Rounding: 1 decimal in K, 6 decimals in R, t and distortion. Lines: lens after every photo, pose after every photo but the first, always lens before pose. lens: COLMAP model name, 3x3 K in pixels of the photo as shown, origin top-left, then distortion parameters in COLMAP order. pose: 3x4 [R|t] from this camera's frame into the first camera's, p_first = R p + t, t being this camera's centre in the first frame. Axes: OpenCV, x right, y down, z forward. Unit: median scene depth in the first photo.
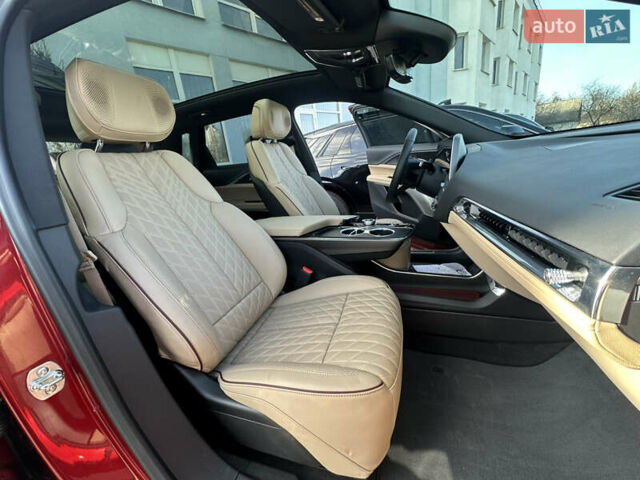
lens RADIAL K [[255.0, 0, 320.0], [0, 255.0, 240.0], [0, 0, 1]] dist [-0.002014, 0.000089]
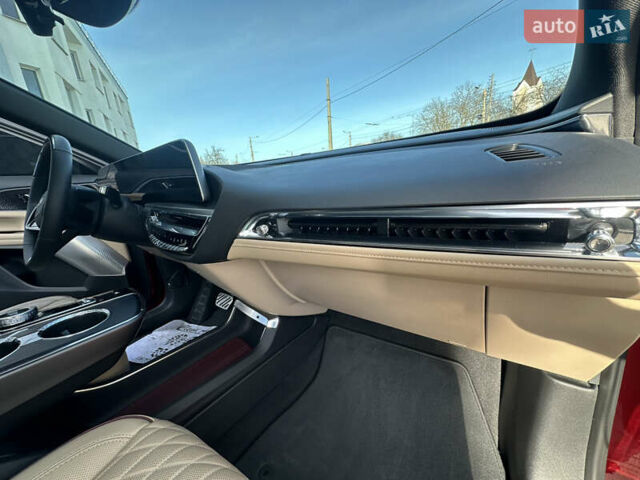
lens RADIAL K [[258.3, 0, 317.8], [0, 258.3, 239.2], [0, 0, 1]] dist [-0.001282, 0.000306]
pose [[0.331172, -0.156232, 0.930546, -0.017102], [0.331819, 0.942488, 0.040145, -0.029478], [-0.883301, 0.295478, 0.363967, 0.242022]]
